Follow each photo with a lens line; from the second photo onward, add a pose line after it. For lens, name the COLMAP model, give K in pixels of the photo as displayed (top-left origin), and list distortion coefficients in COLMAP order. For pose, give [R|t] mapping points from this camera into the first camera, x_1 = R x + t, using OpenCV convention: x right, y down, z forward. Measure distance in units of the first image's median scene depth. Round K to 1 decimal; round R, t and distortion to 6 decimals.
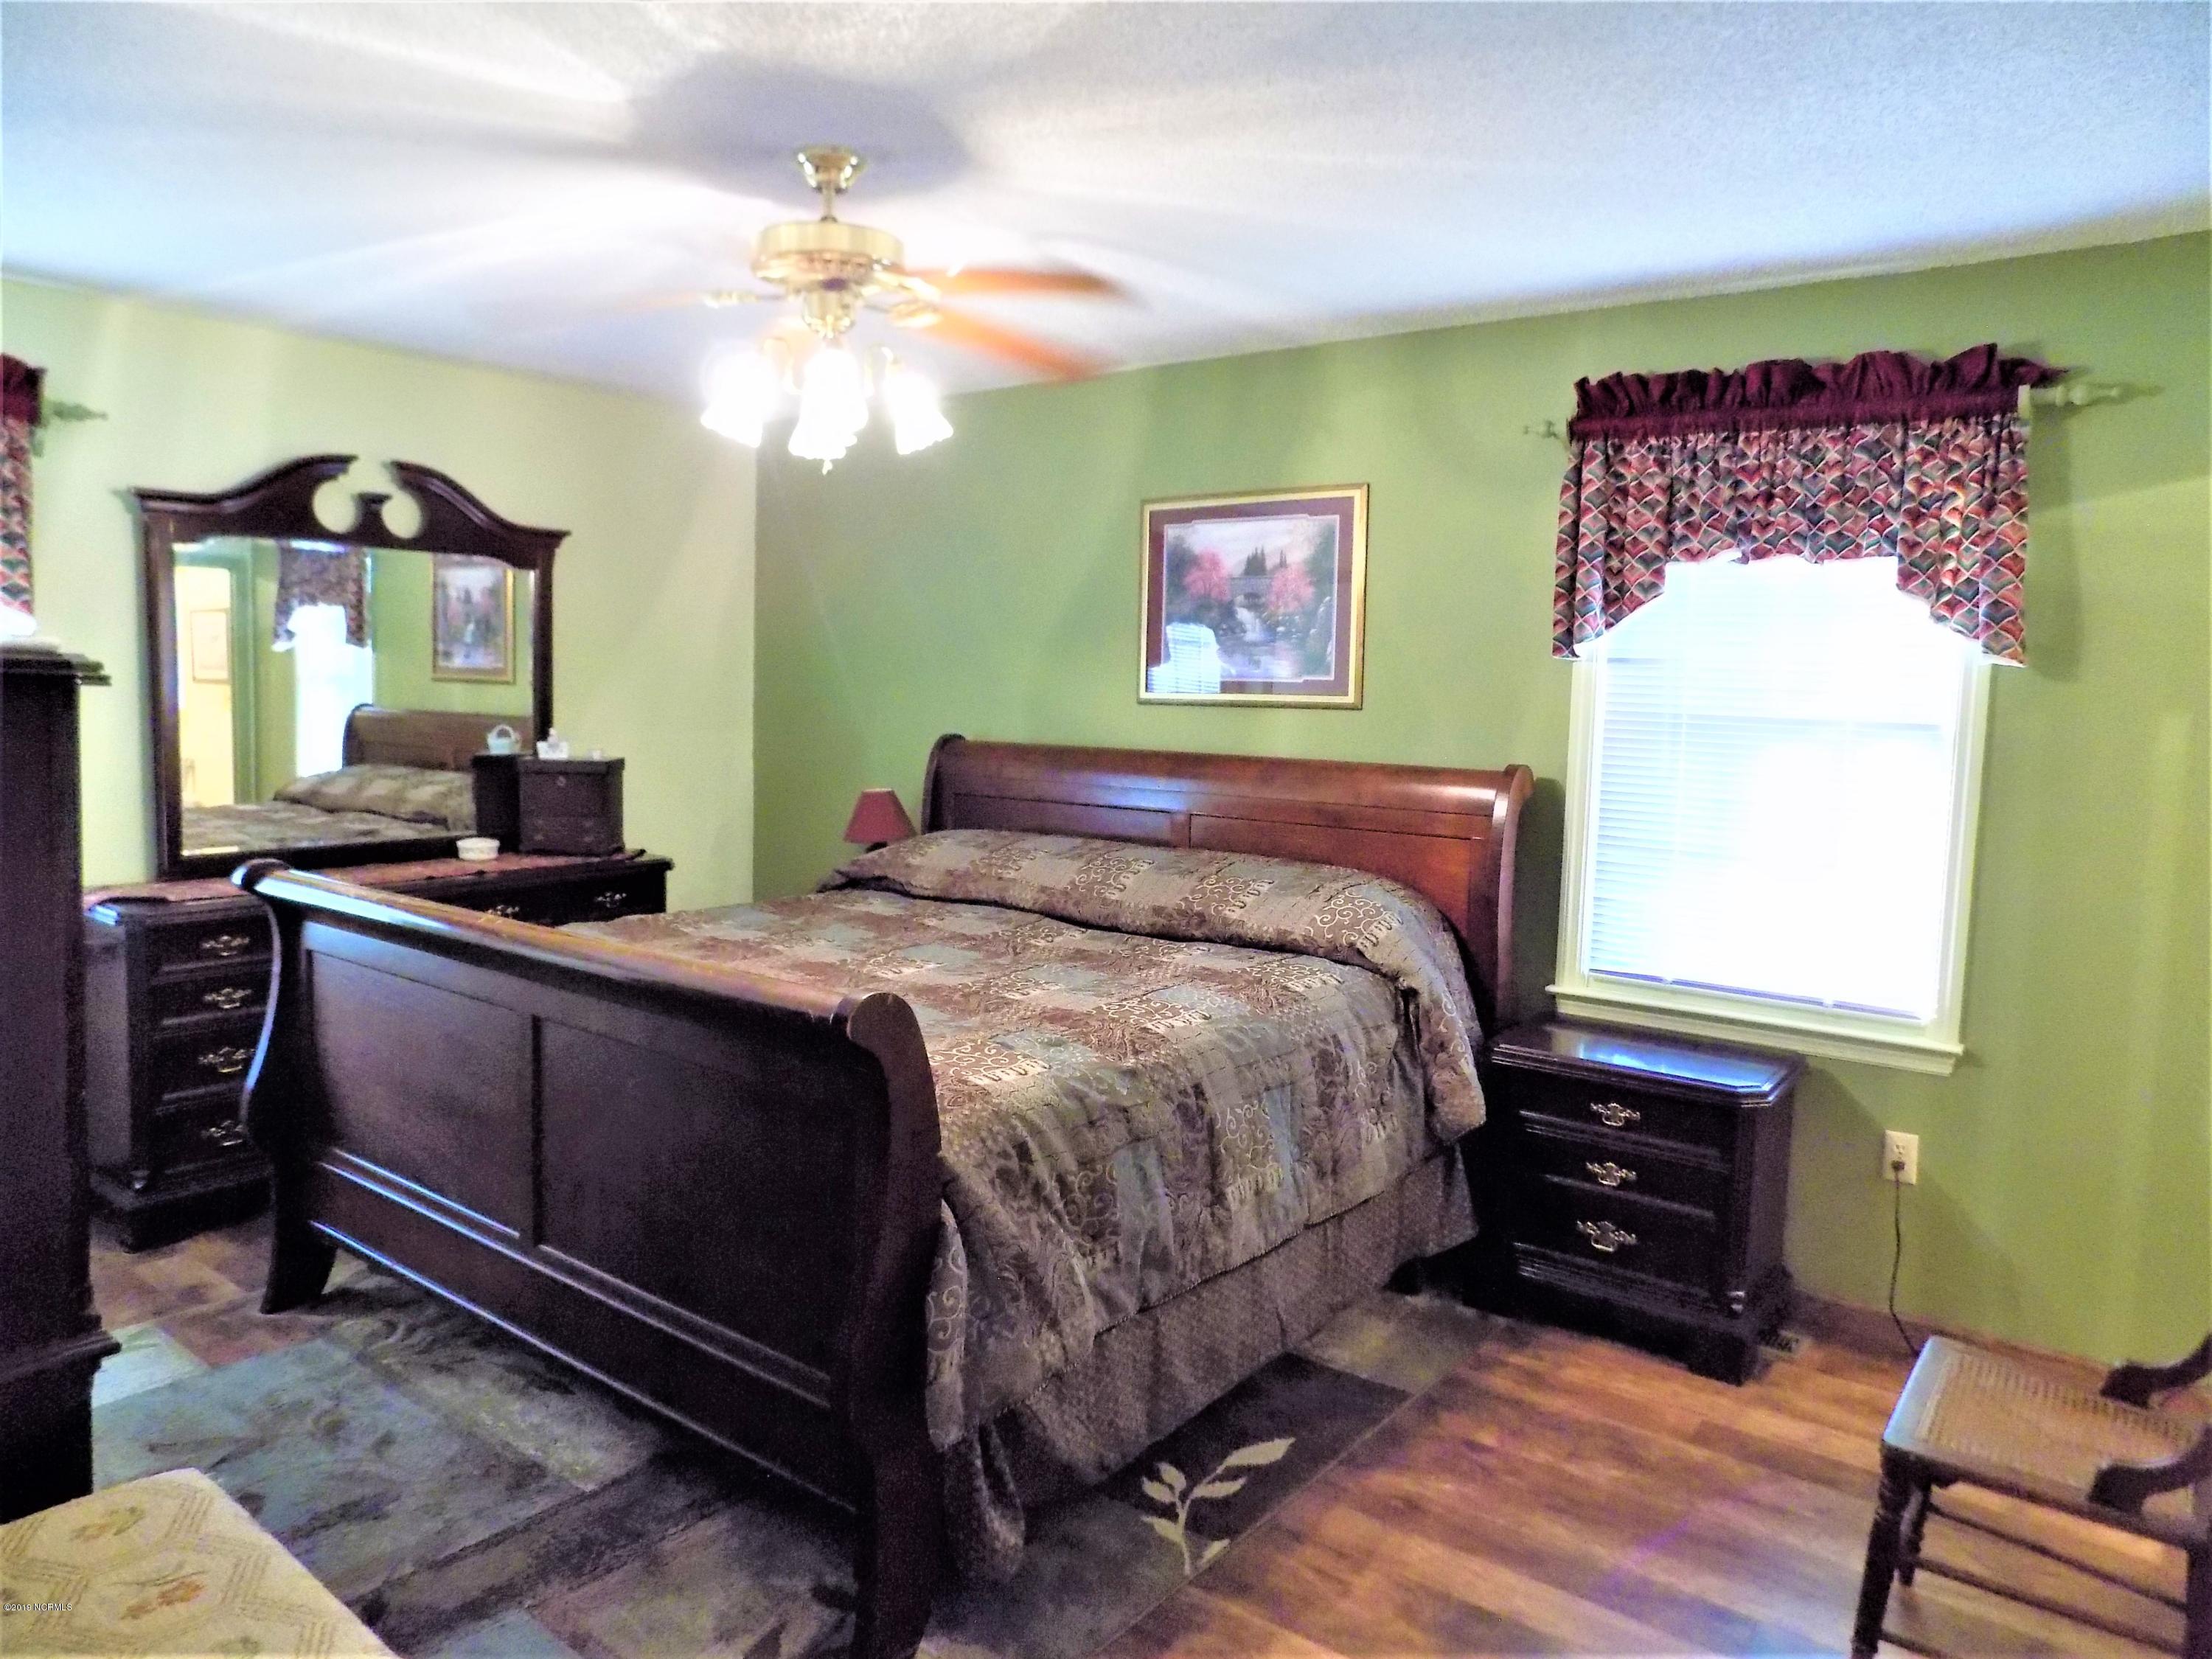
lens RADIAL K [[1503.4, 0, 1102.0], [0, 1503.4, 799.1], [0, 0, 1]] dist [-0.071551, 0.076559]
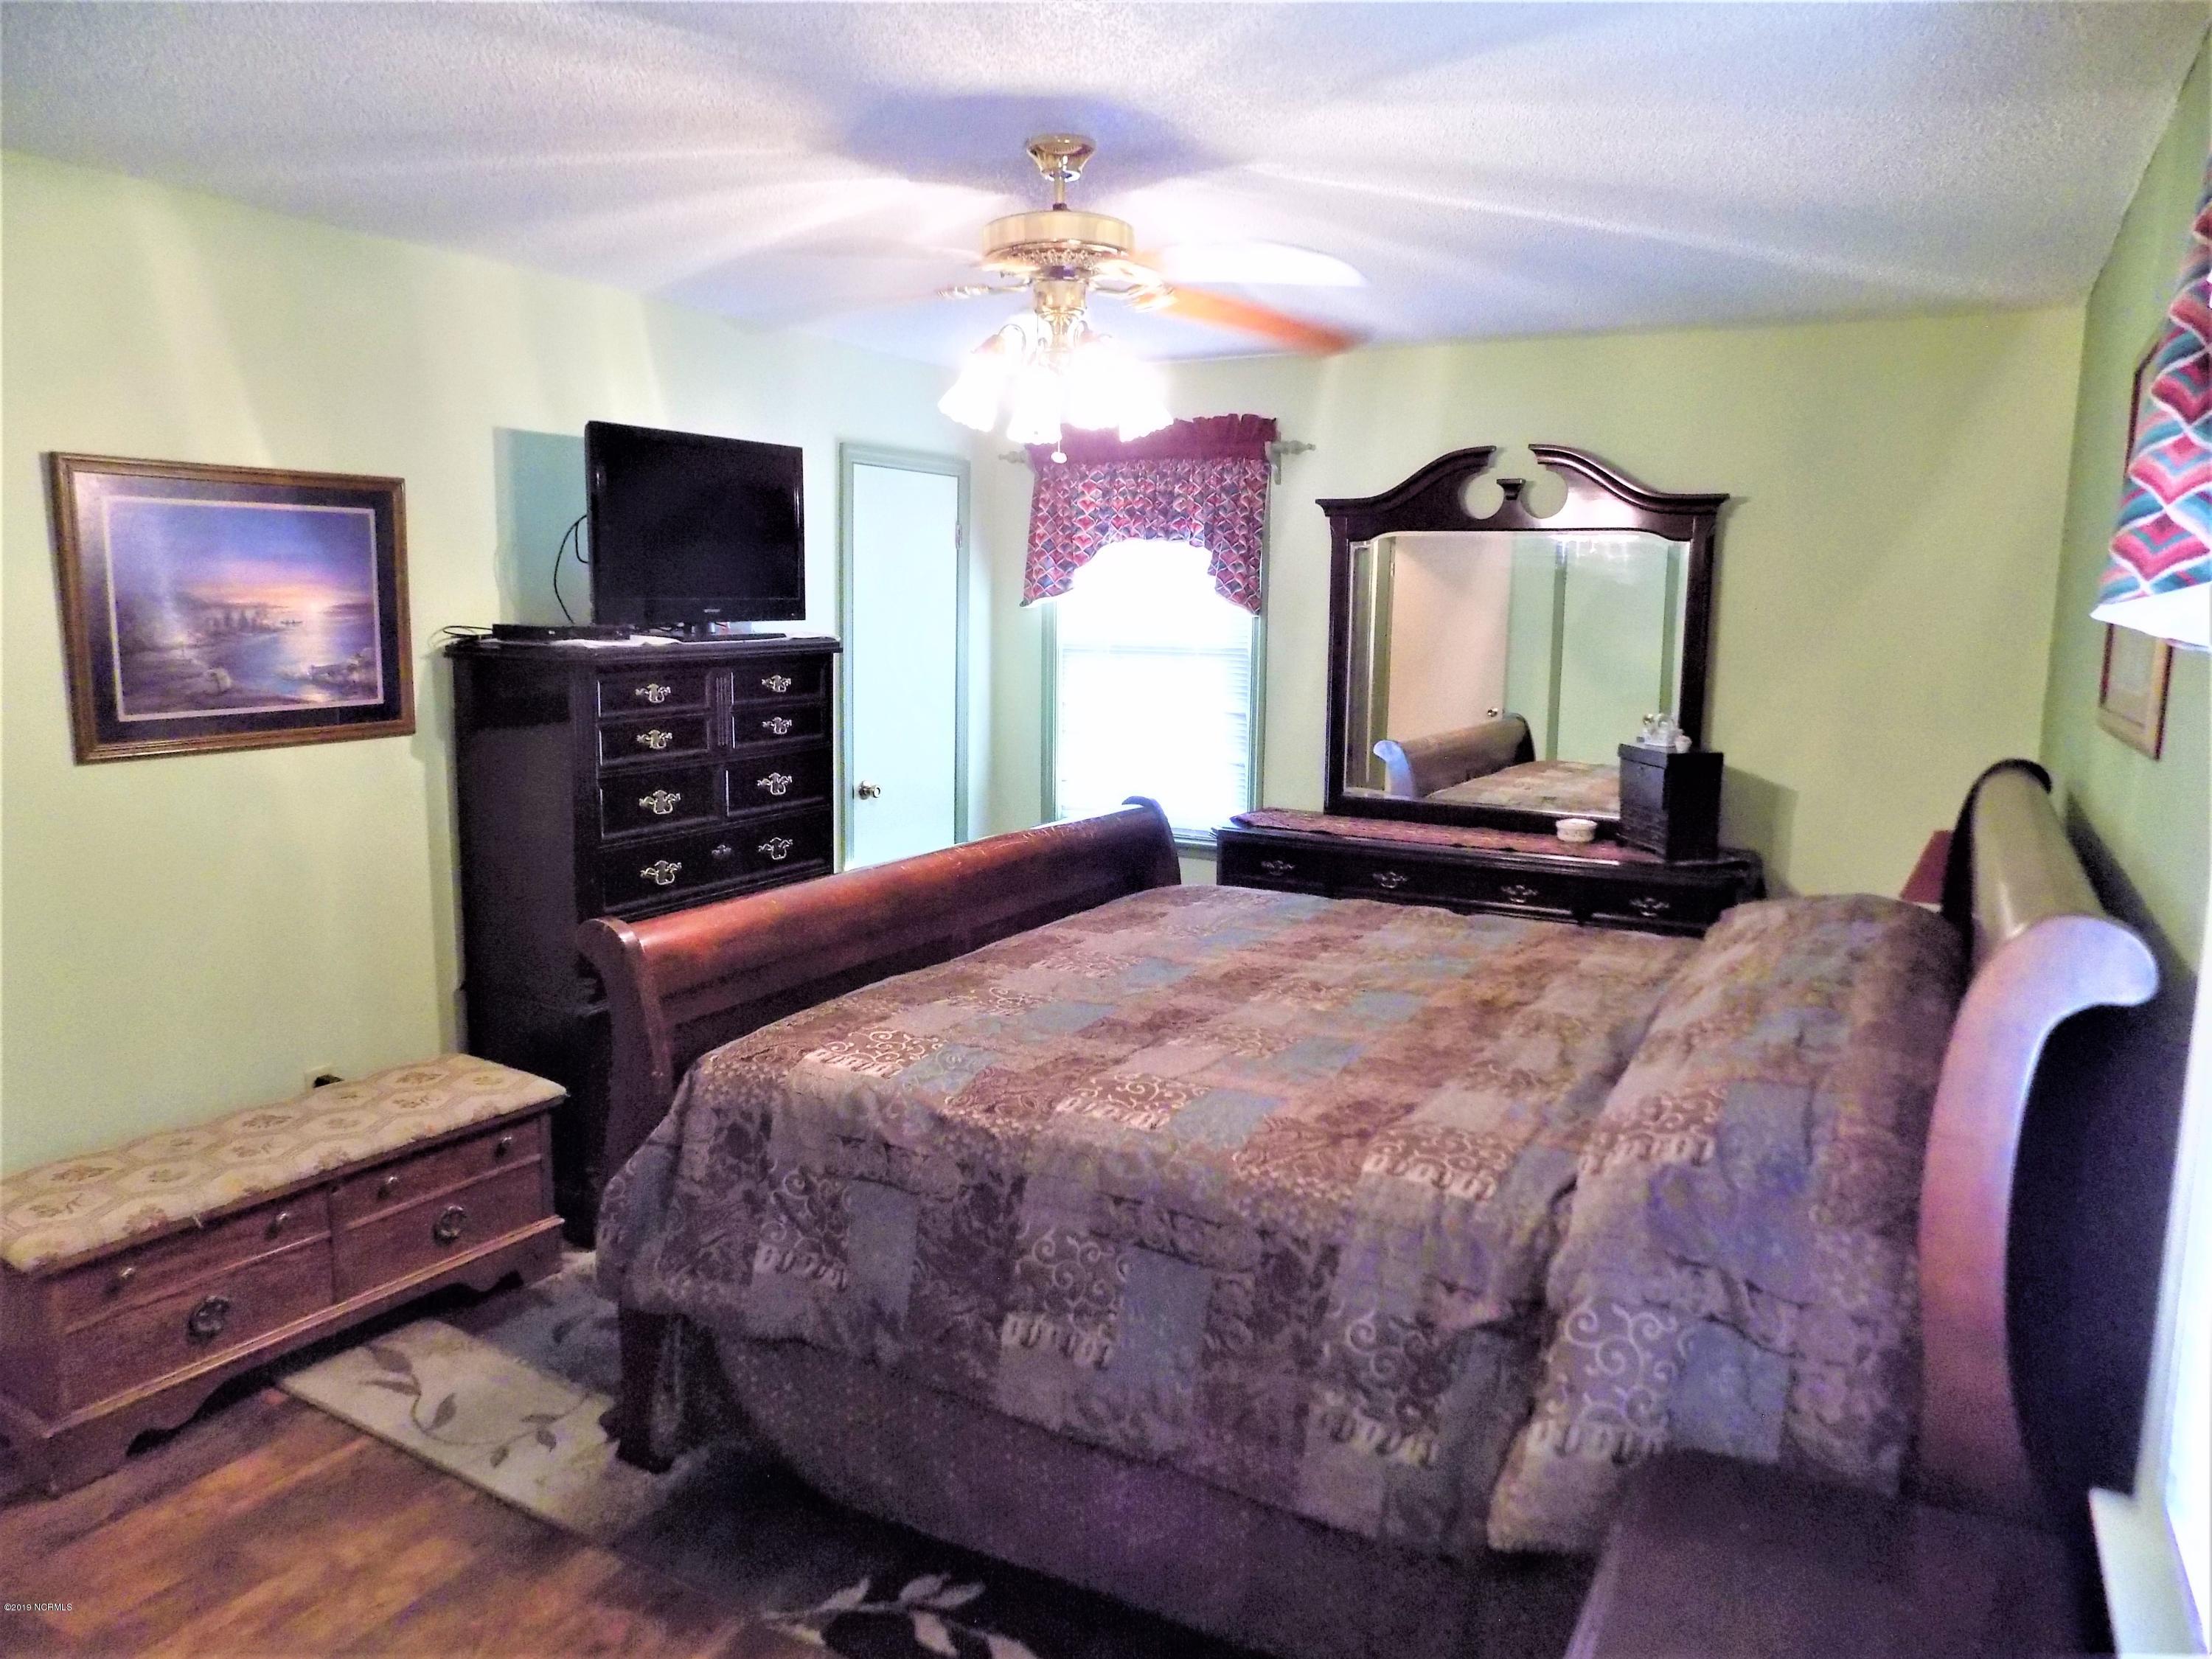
lens RADIAL K [[1503.4, 0, 1102.0], [0, 1503.4, 799.1], [0, 0, 1]] dist [-0.071551, 0.076559]
pose [[0.144370, 0.111017, -0.983277, 0.677290], [-0.086142, 0.991324, 0.099278, -0.078394], [0.985767, 0.070369, 0.152680, 0.724073]]
